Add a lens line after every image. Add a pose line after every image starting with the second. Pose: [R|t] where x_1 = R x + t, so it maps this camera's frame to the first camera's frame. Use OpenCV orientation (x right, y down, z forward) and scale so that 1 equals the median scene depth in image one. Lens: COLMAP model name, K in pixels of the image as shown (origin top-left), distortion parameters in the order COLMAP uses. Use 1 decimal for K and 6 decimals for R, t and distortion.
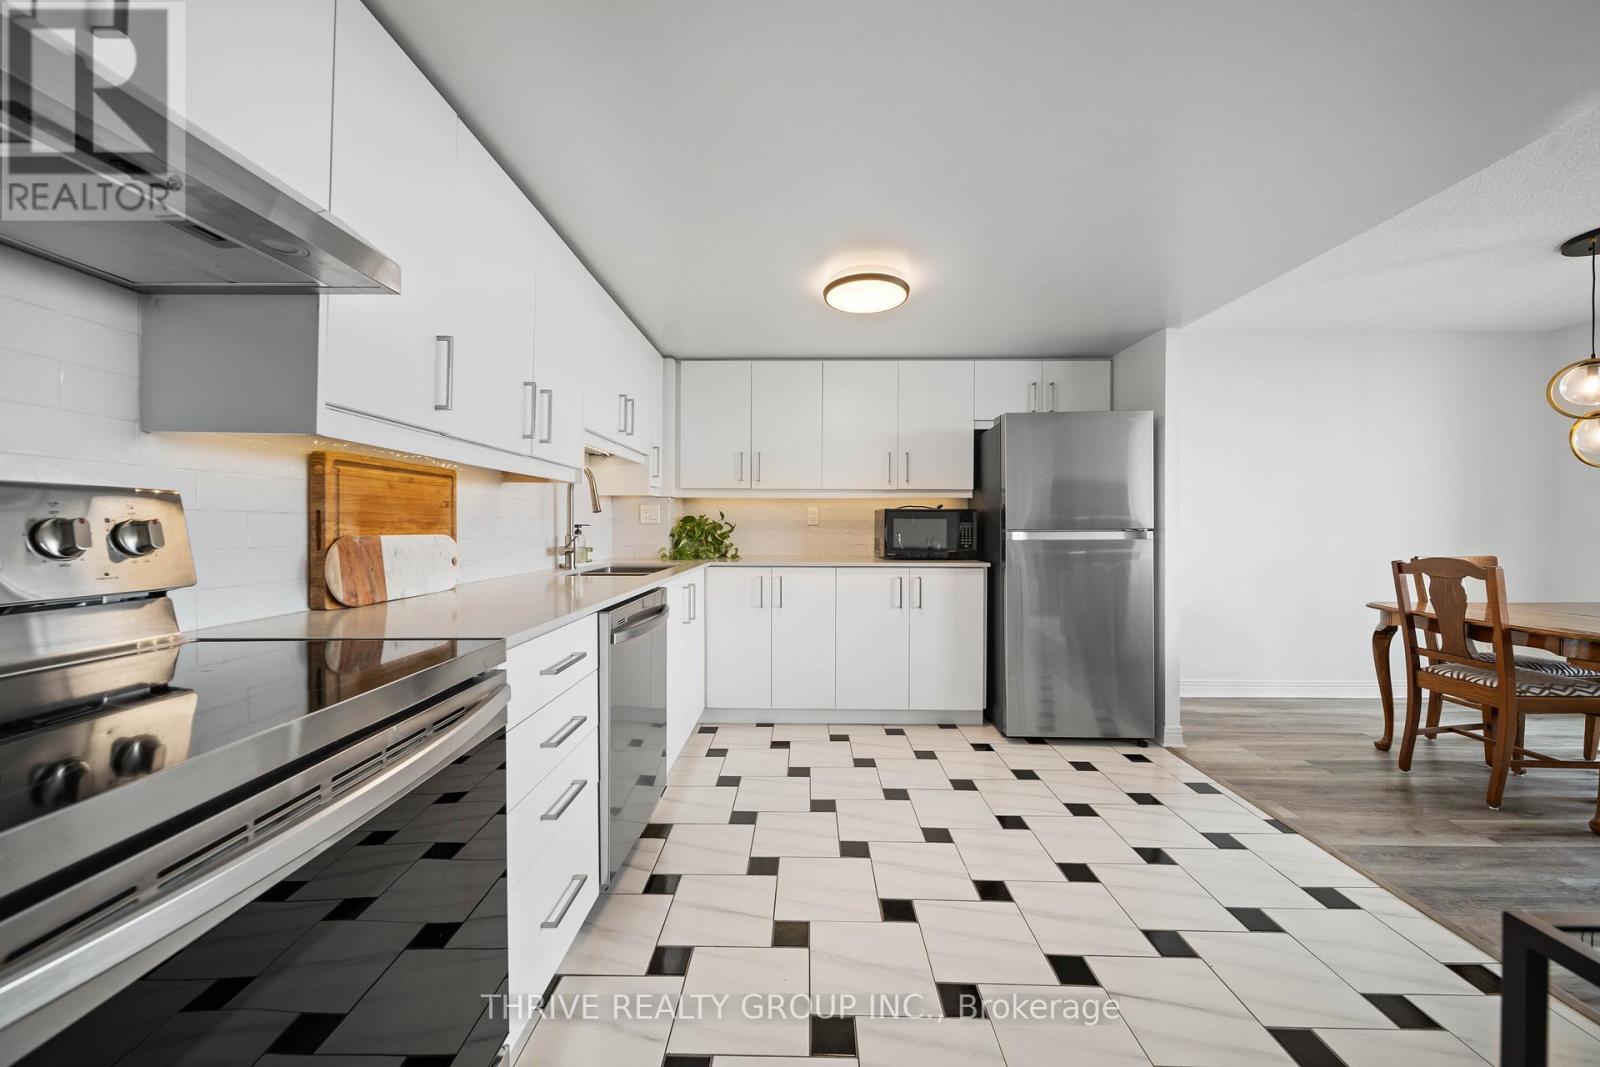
lens RADIAL K [[559.3, 0, 800.0], [0, 559.3, 533.5], [0, 0, 1]] dist [-0.001868, -0.000292]
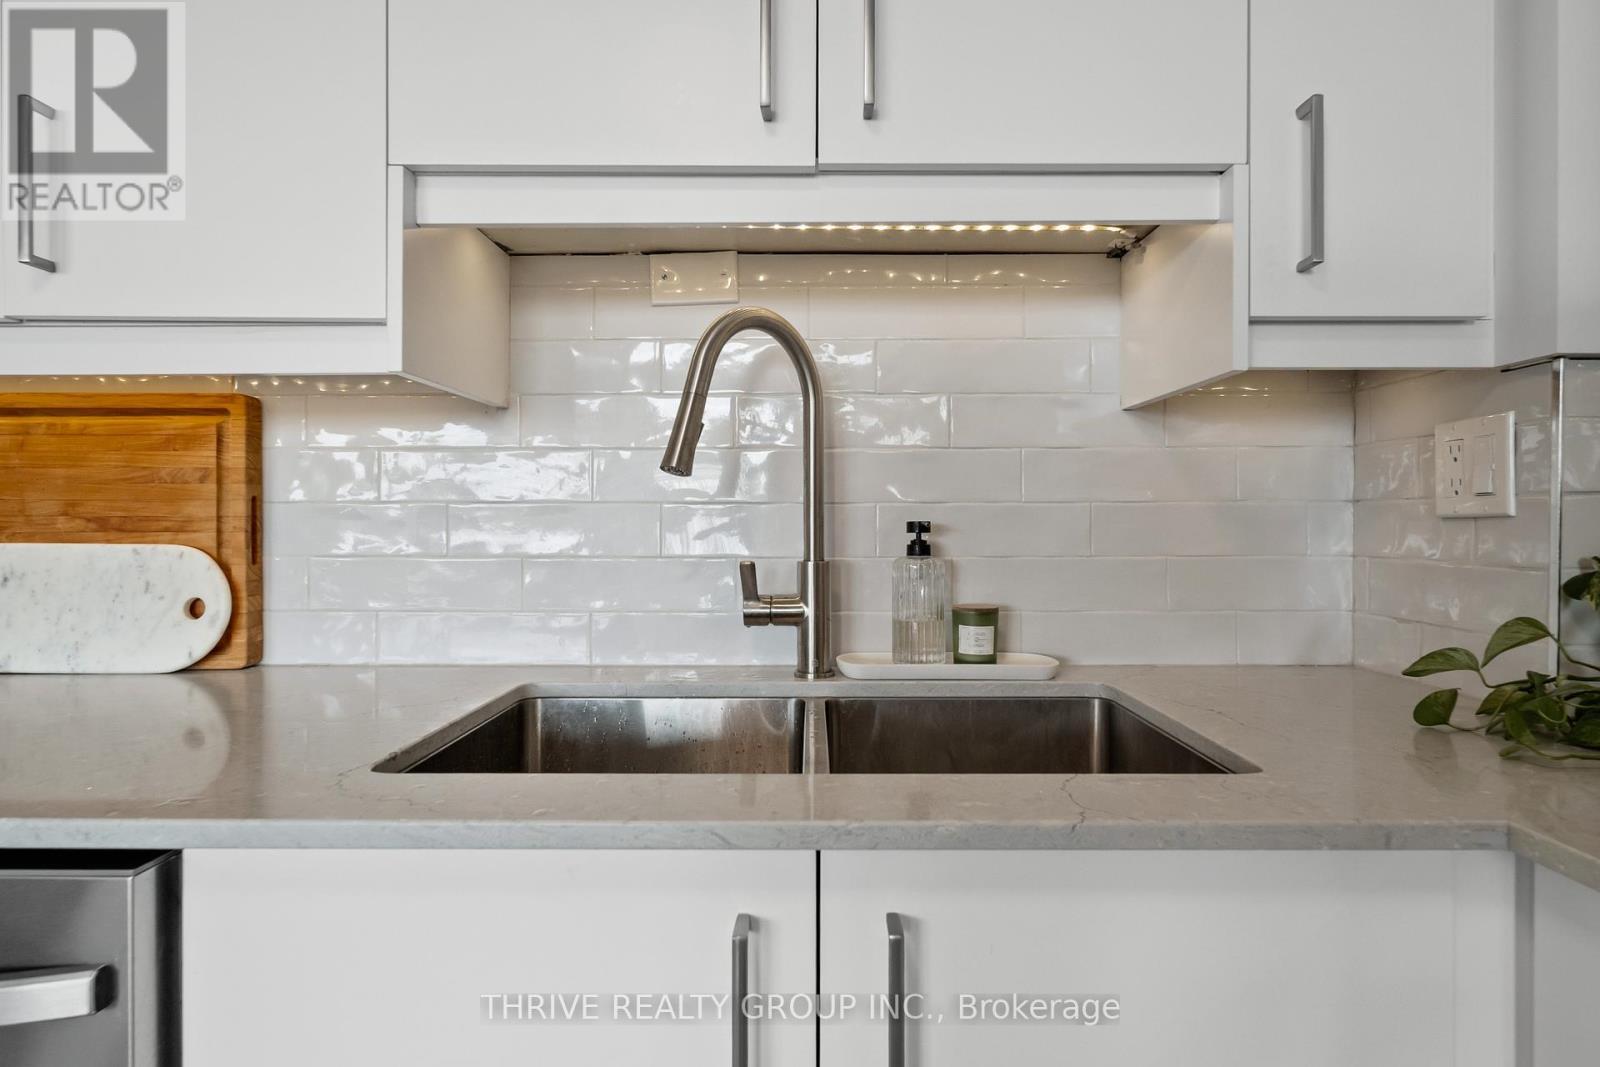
lens RADIAL K [[932.3, 0, 800.0], [0, 932.3, 533.5], [0, 0, 1]] dist [0.000937, 0.000424]
pose [[0.005560, -0.000748, -0.999984, 0.064267], [-0.016592, 0.999862, -0.000841, -0.009501], [0.999847, 0.016597, 0.005547, 0.964537]]
